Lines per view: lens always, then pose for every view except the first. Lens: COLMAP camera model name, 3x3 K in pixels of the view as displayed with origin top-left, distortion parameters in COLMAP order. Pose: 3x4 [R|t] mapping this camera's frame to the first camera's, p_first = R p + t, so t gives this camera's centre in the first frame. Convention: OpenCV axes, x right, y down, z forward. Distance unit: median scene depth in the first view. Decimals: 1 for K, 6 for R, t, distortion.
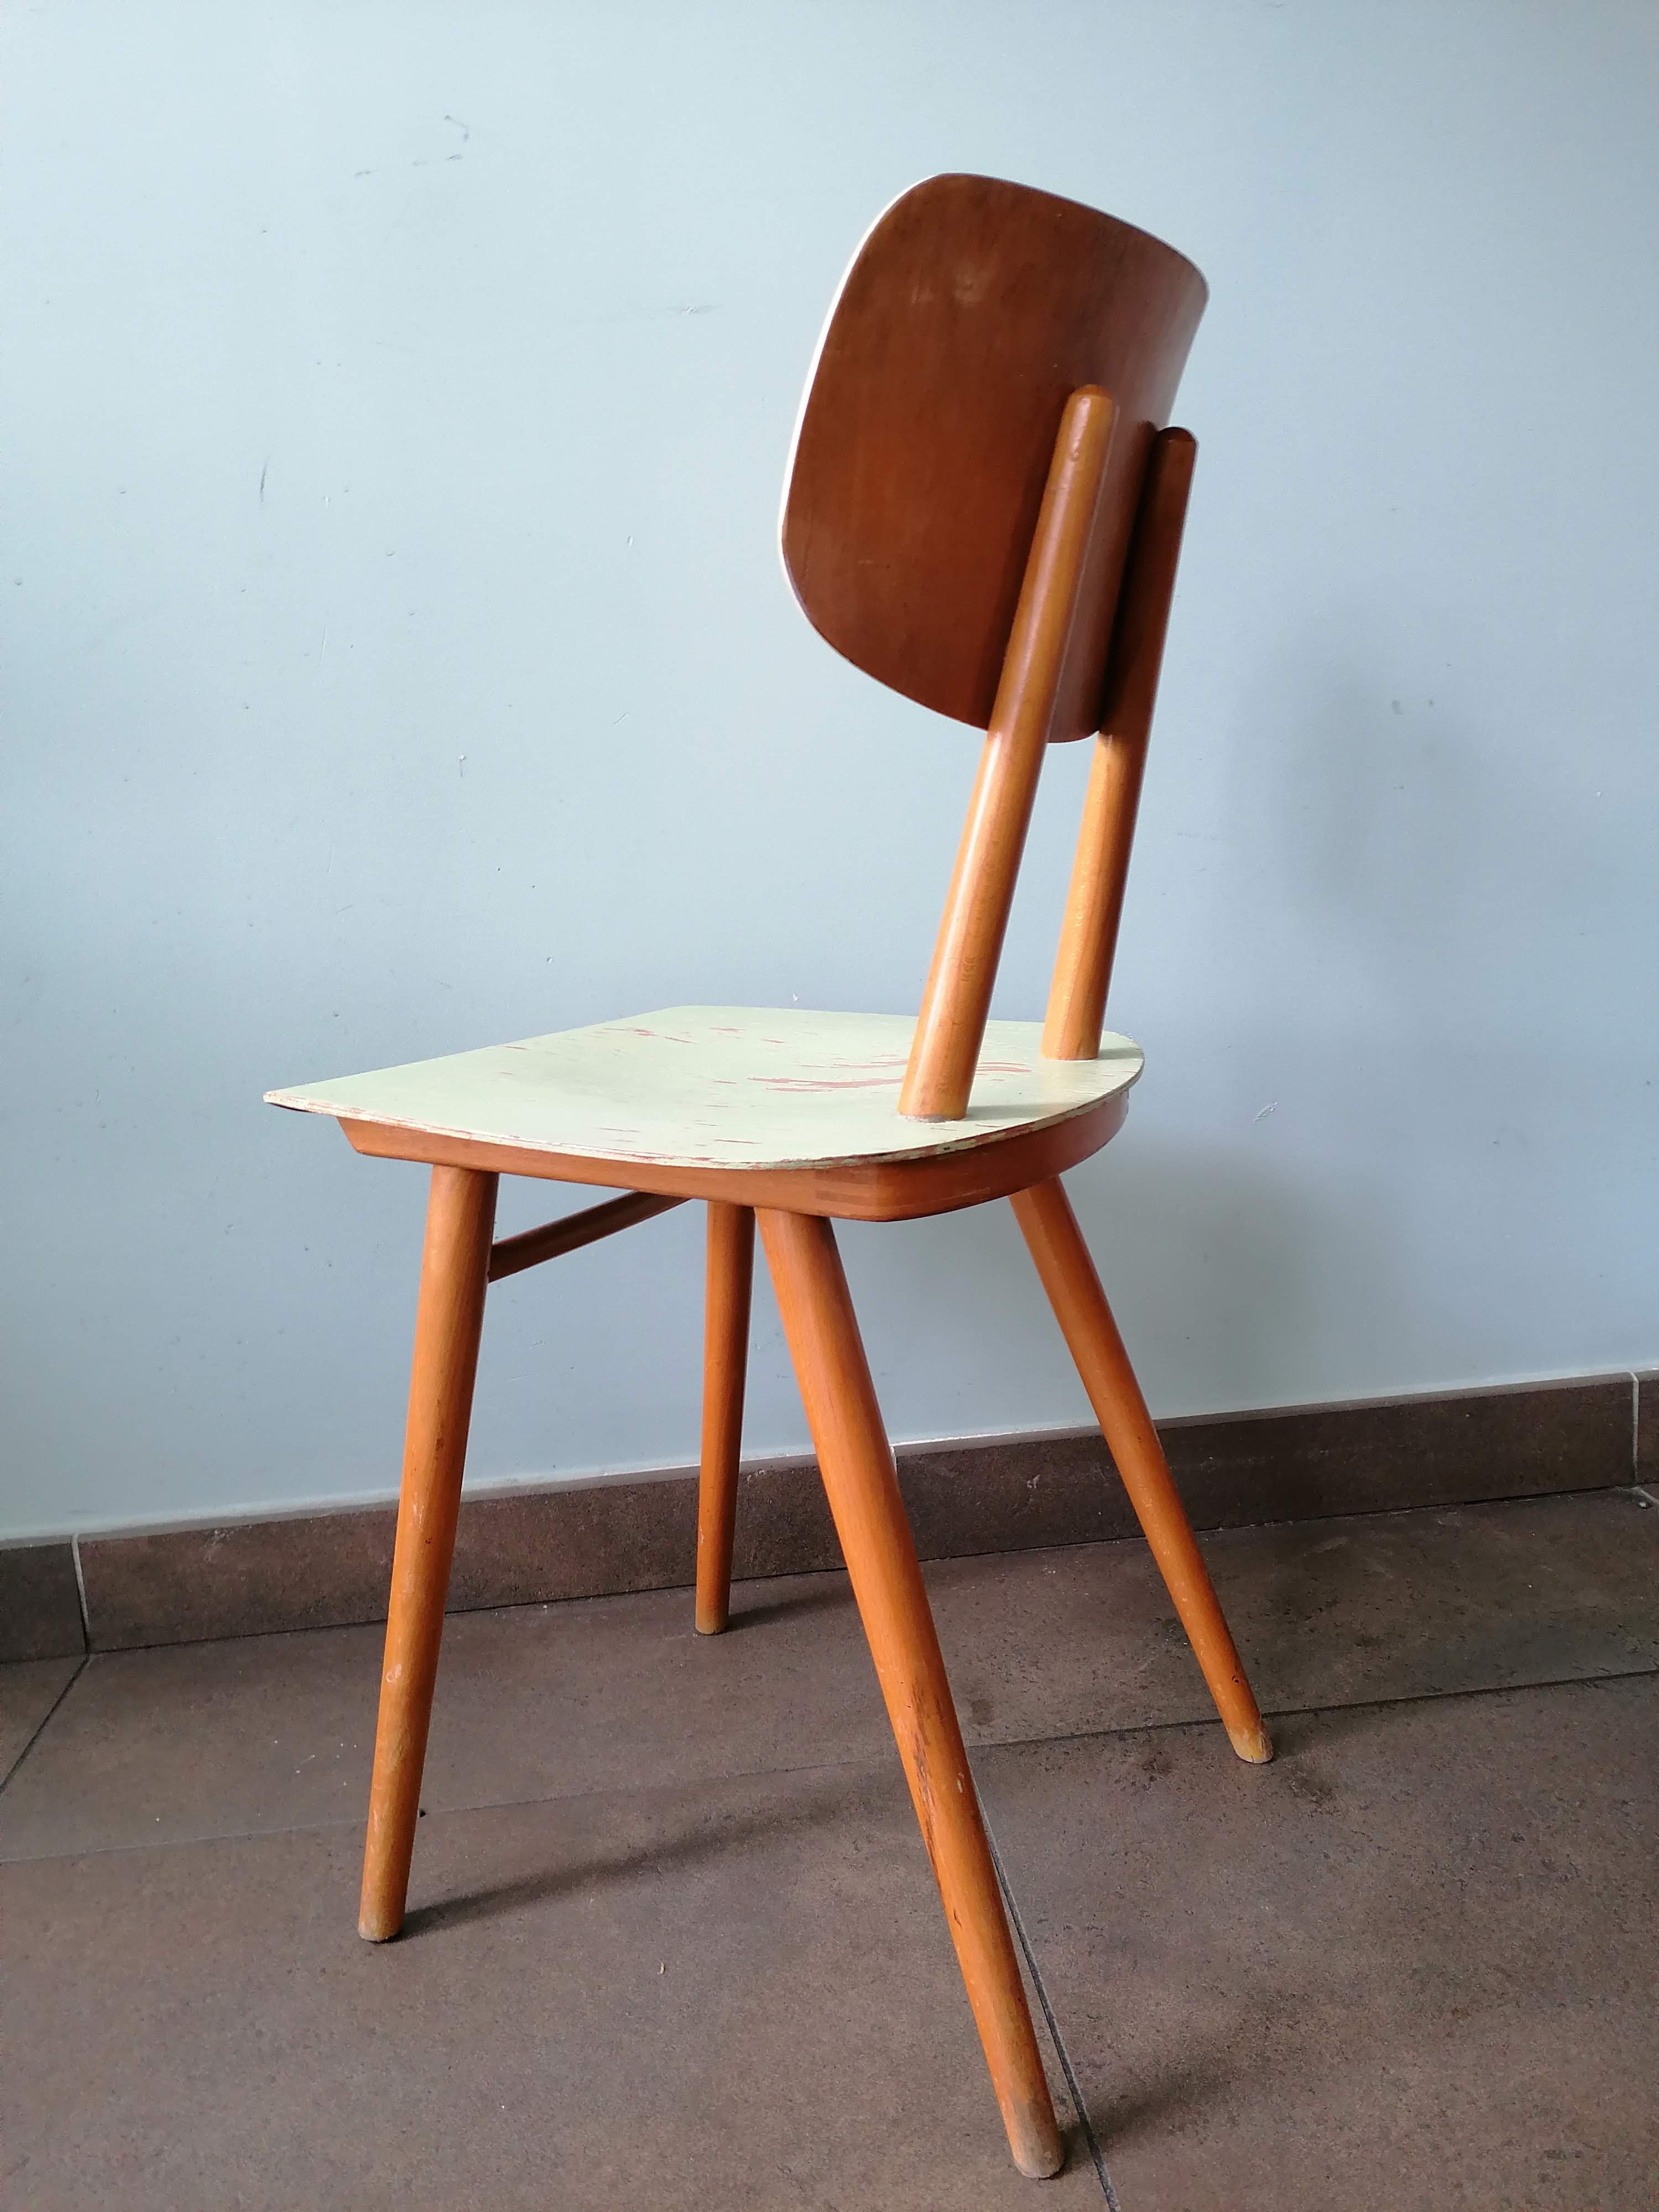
lens RADIAL K [[1671.7, 0, 829.5], [0, 1671.7, 1106.0], [0, 0, 1]] dist [0.106676, -0.139209]
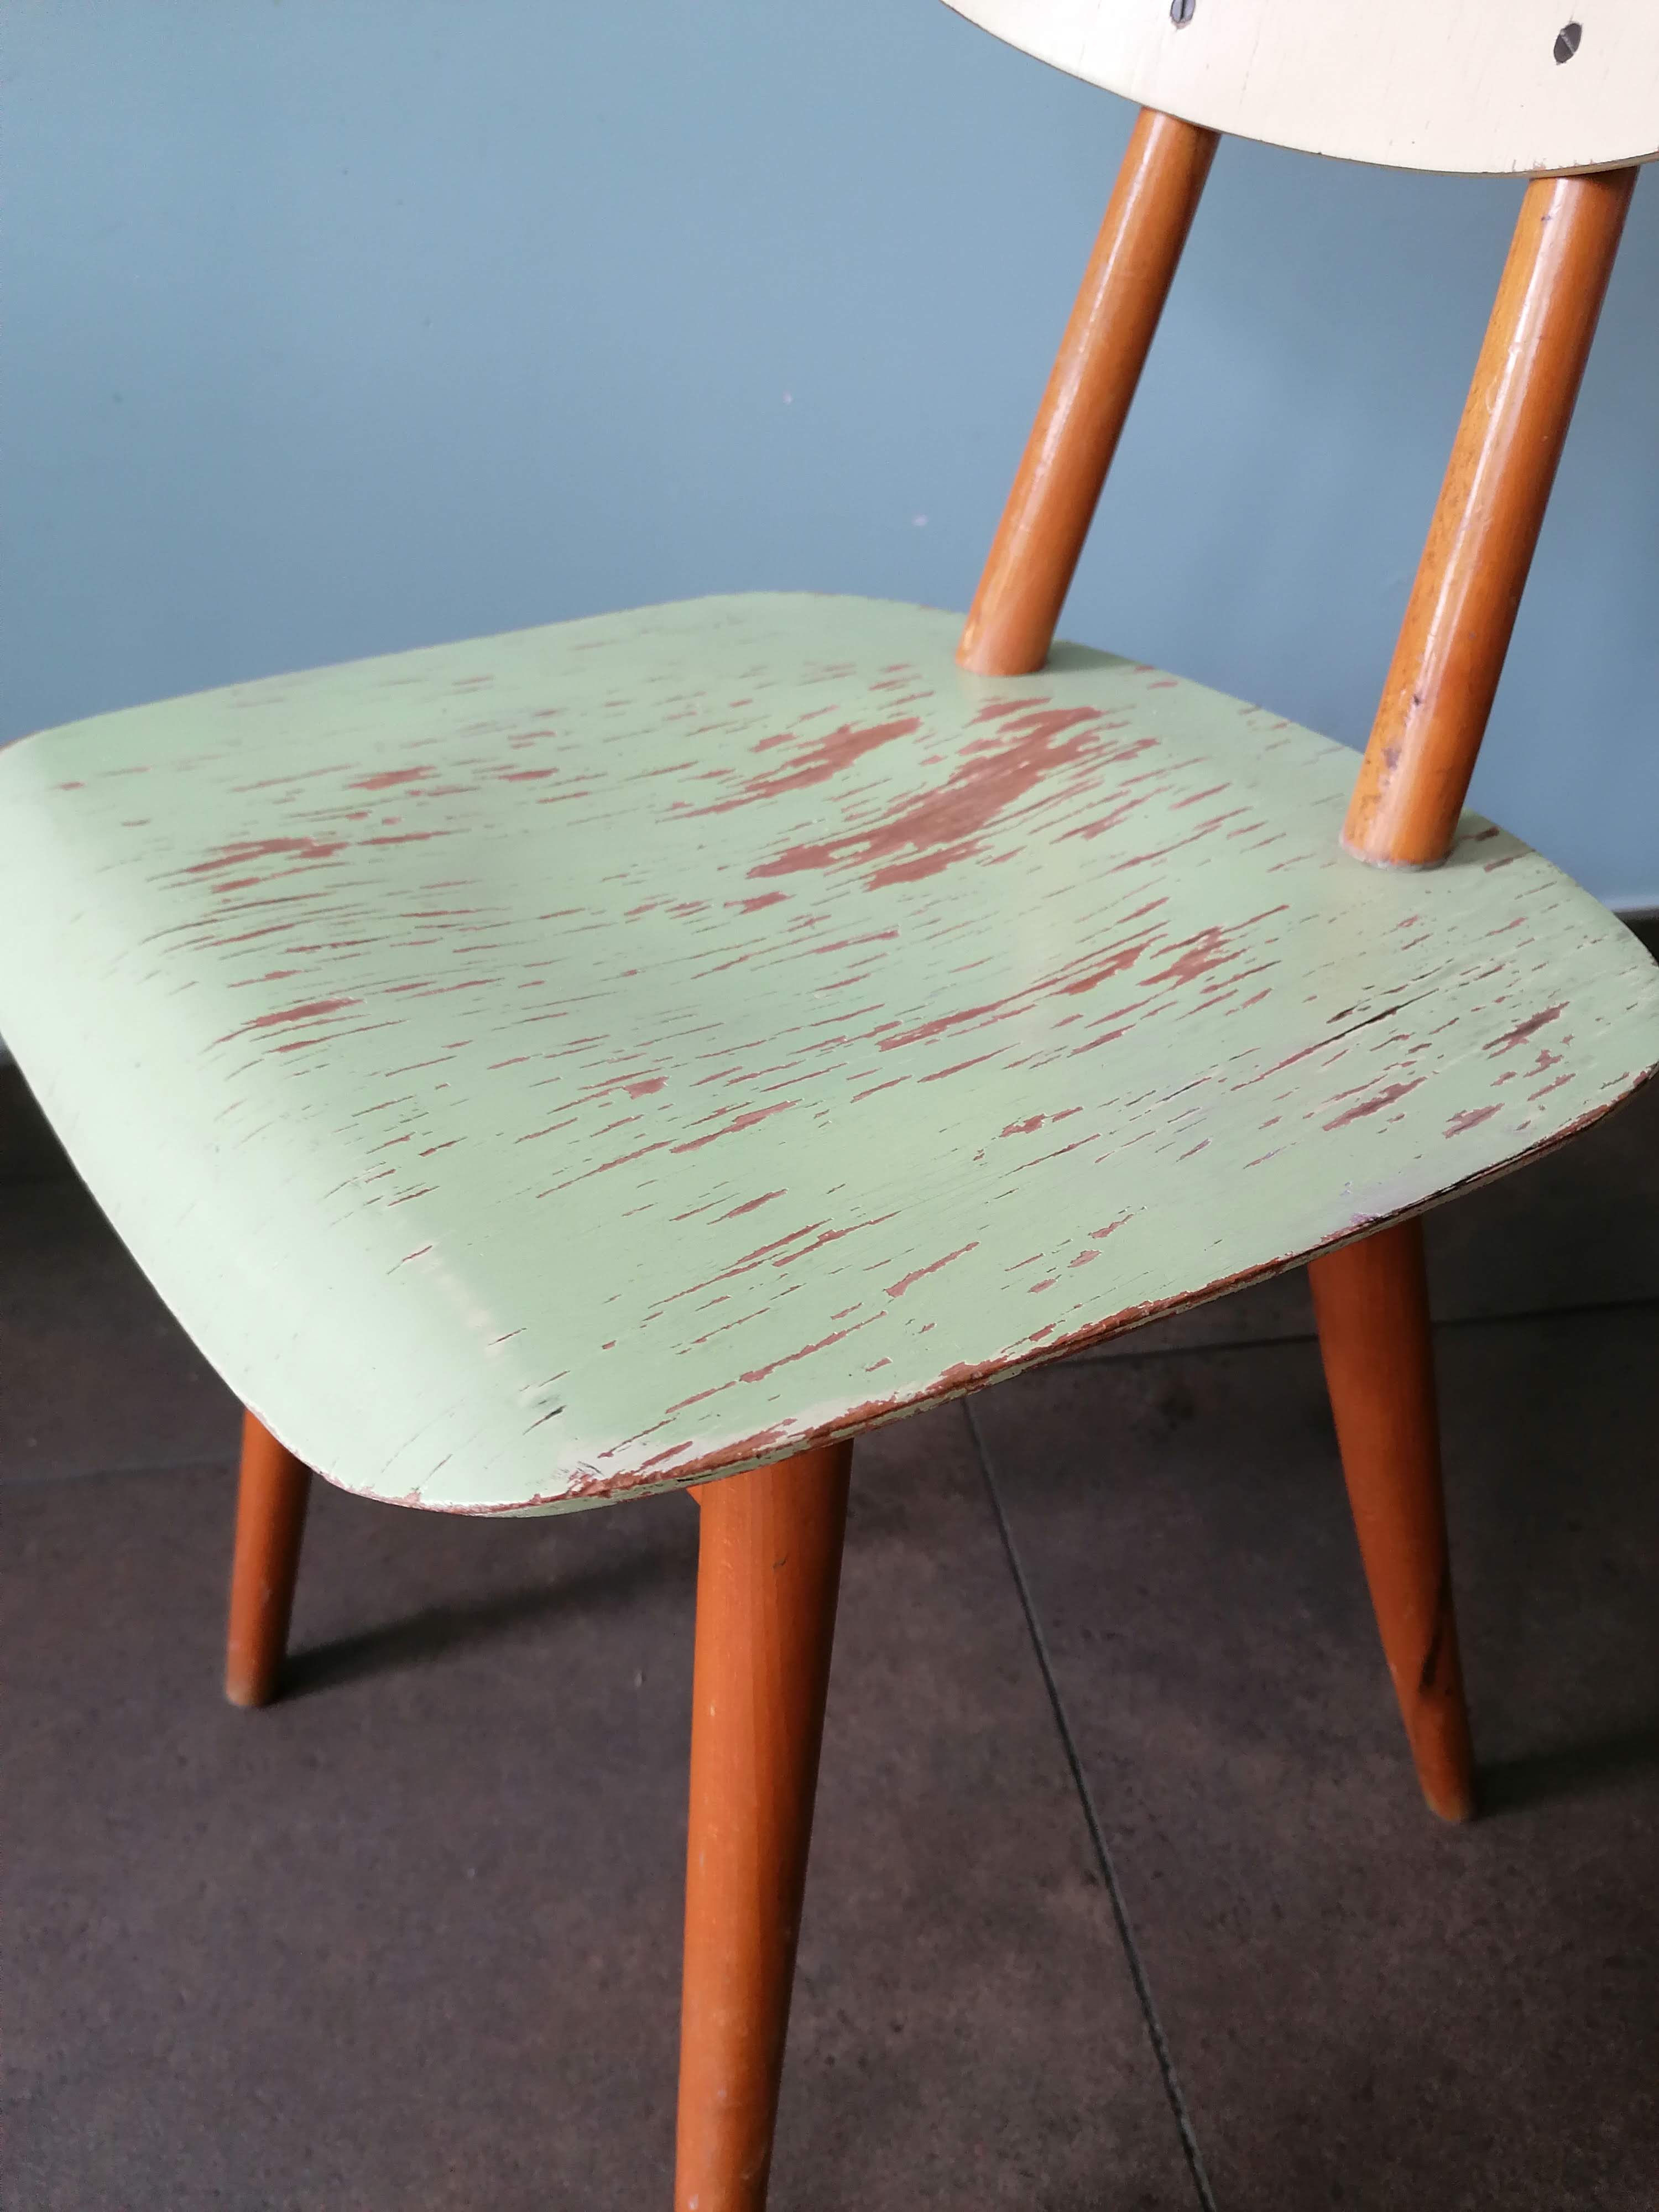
lens RADIAL K [[1679.6, 0, 829.5], [0, 1679.6, 1106.0], [0, 0, 1]] dist [0.099876, -0.129746]
pose [[0.996751, 0.021326, 0.077676, -0.069538], [-0.053626, 0.895242, 0.442342, -0.154212], [-0.060106, -0.445070, 0.893477, 0.308168]]
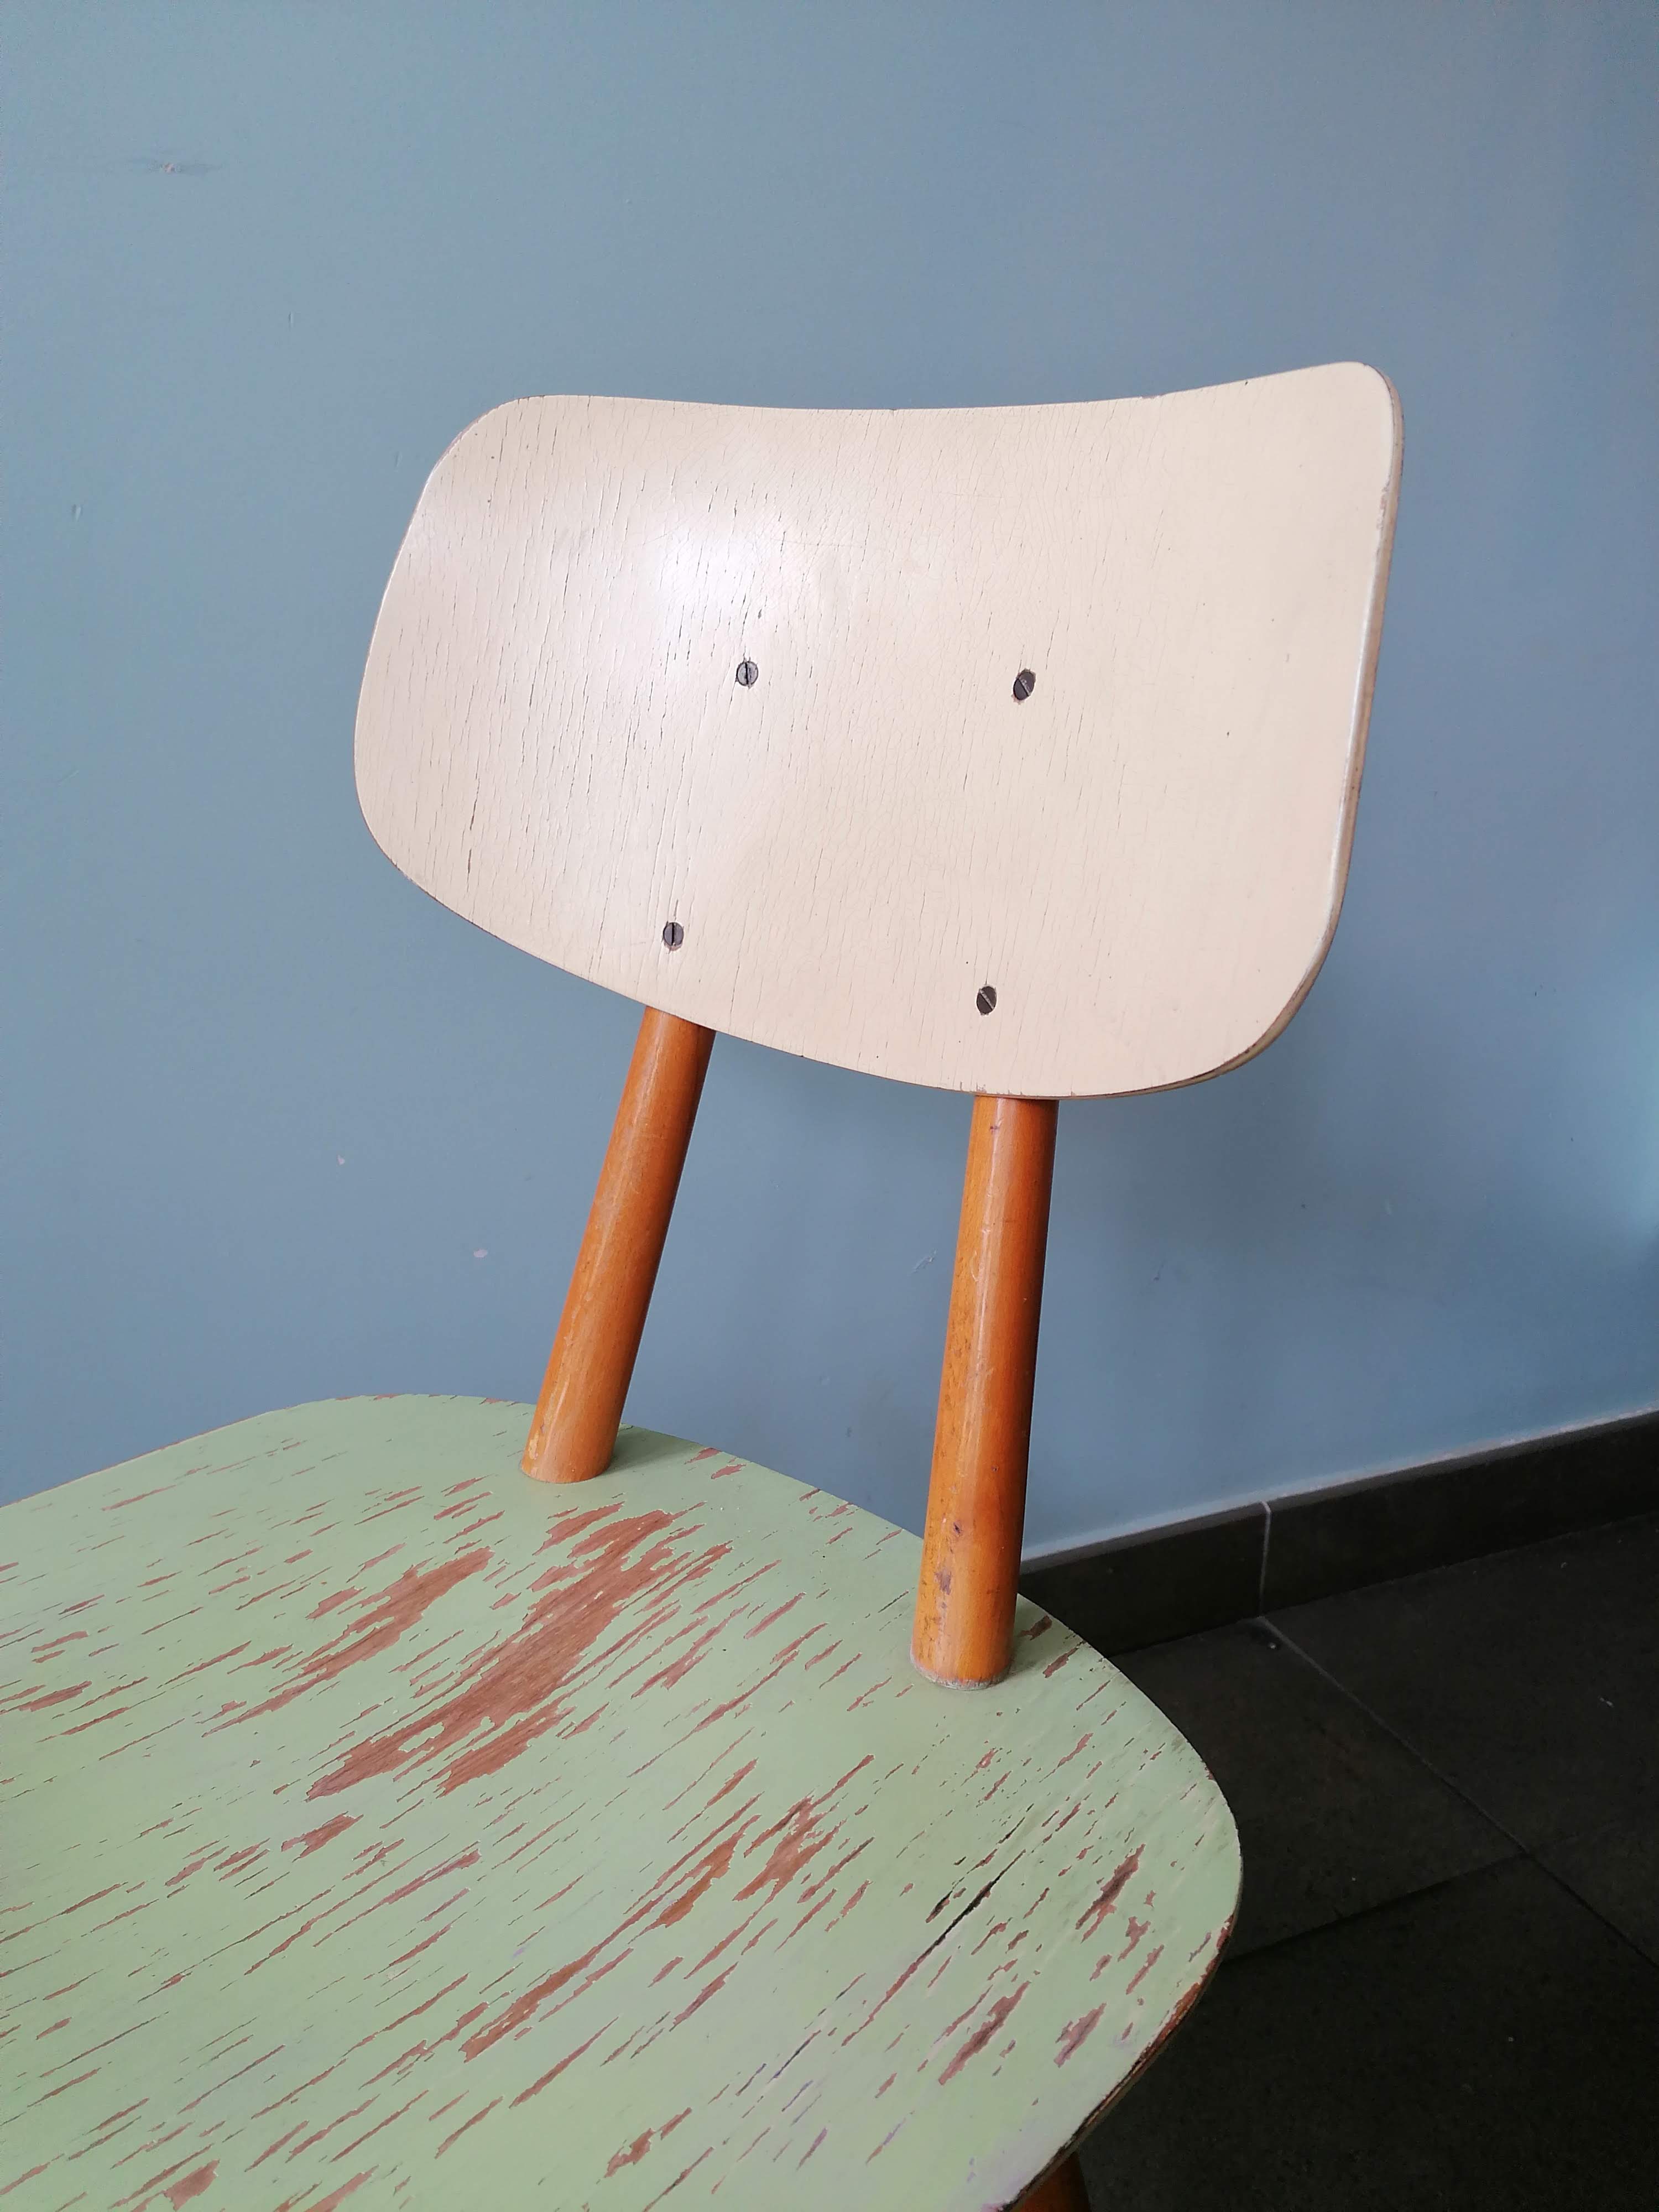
lens RADIAL K [[1670.8, 0, 835.9], [0, 1670.8, 1096.5], [0, 0, 1]] dist [0.094205, -0.143691]
pose [[0.948554, -0.014147, 0.316300, -0.063300], [-0.025064, 0.992511, 0.119555, -0.246622], [-0.315623, -0.121332, 0.941096, 0.327398]]
